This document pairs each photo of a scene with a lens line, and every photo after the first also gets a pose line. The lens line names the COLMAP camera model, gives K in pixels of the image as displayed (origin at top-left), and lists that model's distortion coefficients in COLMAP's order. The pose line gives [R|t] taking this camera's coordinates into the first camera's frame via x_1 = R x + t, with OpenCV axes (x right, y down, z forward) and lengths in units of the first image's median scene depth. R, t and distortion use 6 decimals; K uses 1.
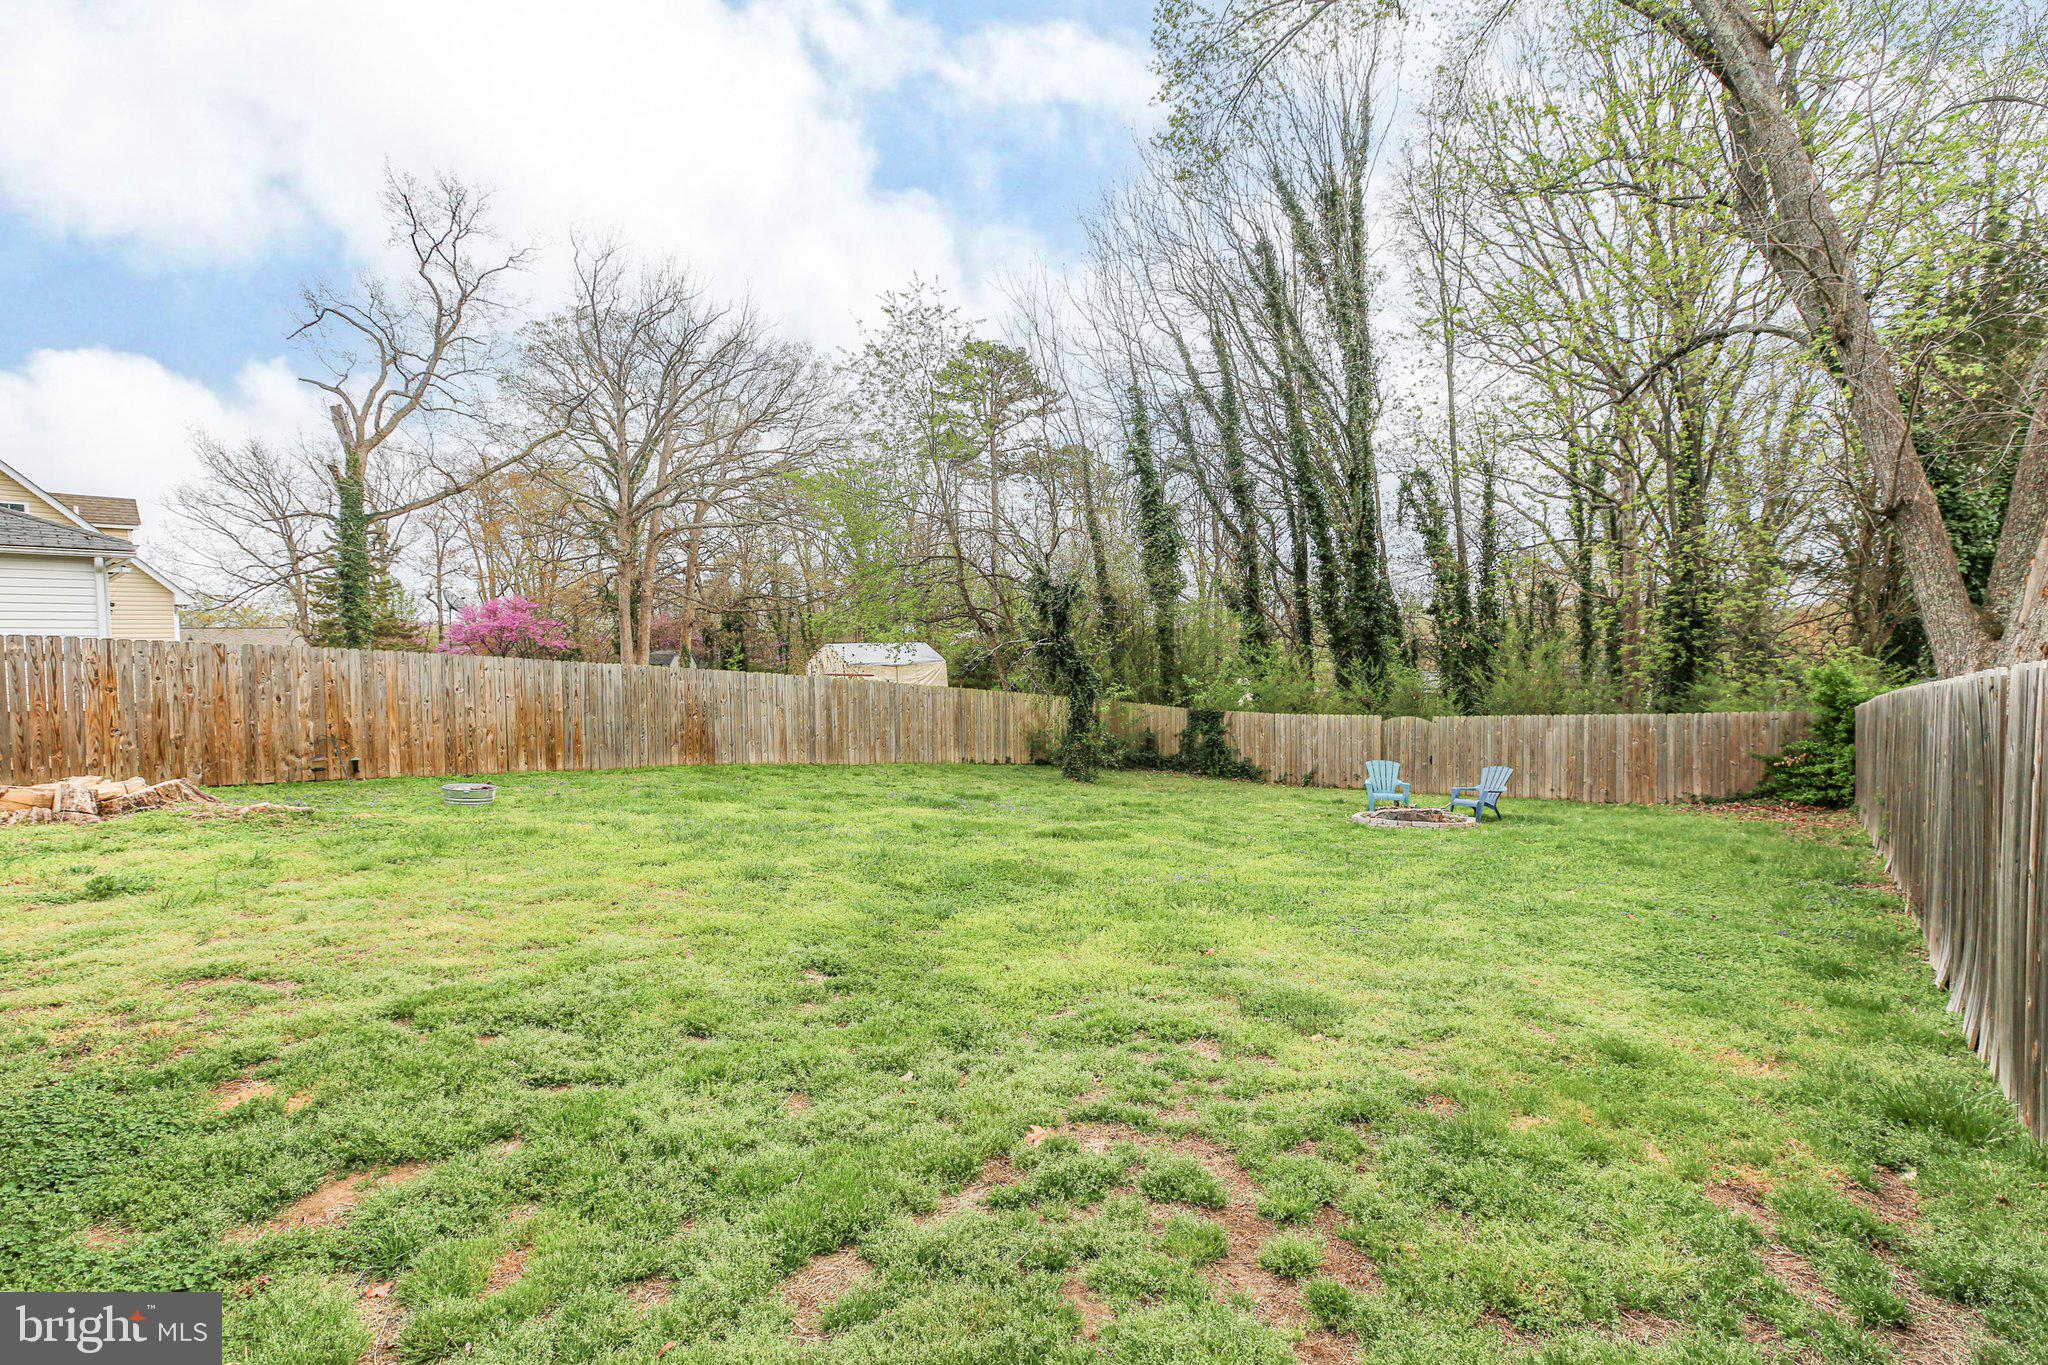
lens RADIAL K [[924.6, 0, 1033.2], [0, 924.6, 680.4], [0, 0, 1]] dist [0.002848, 0.000573]
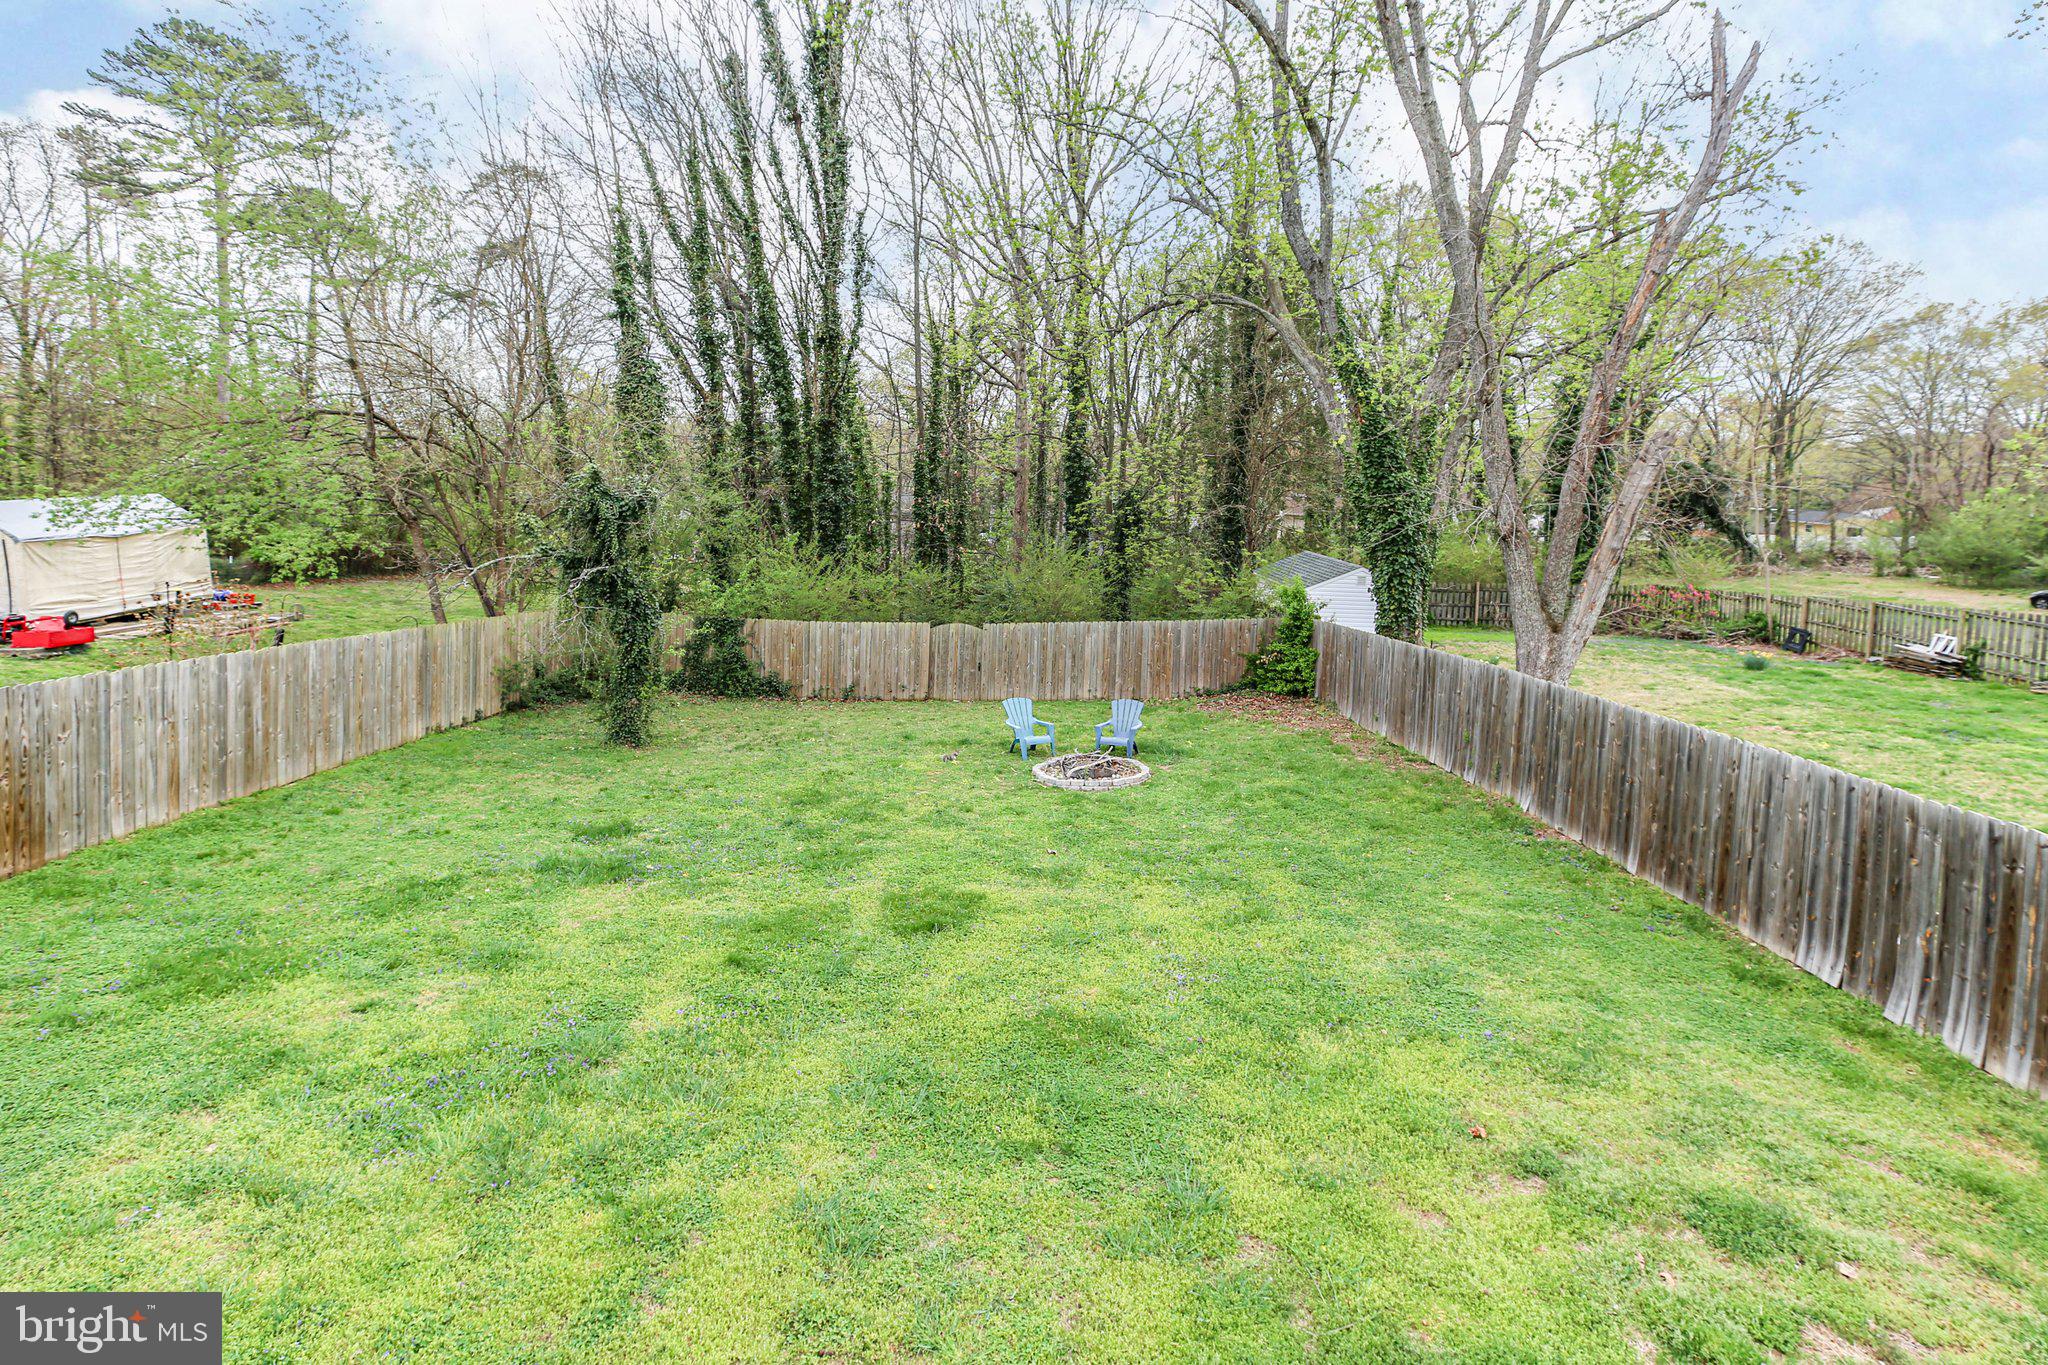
lens RADIAL K [[990.9, 0, 1015.0], [0, 990.9, 508.2], [0, 0, 1]] dist [0.001008, 0.002326]
pose [[0.752121, 0.000033, 0.659025, -0.228835], [-0.014971, 0.999743, 0.017035, -0.096500], [-0.658855, -0.022678, 0.751928, 0.159335]]
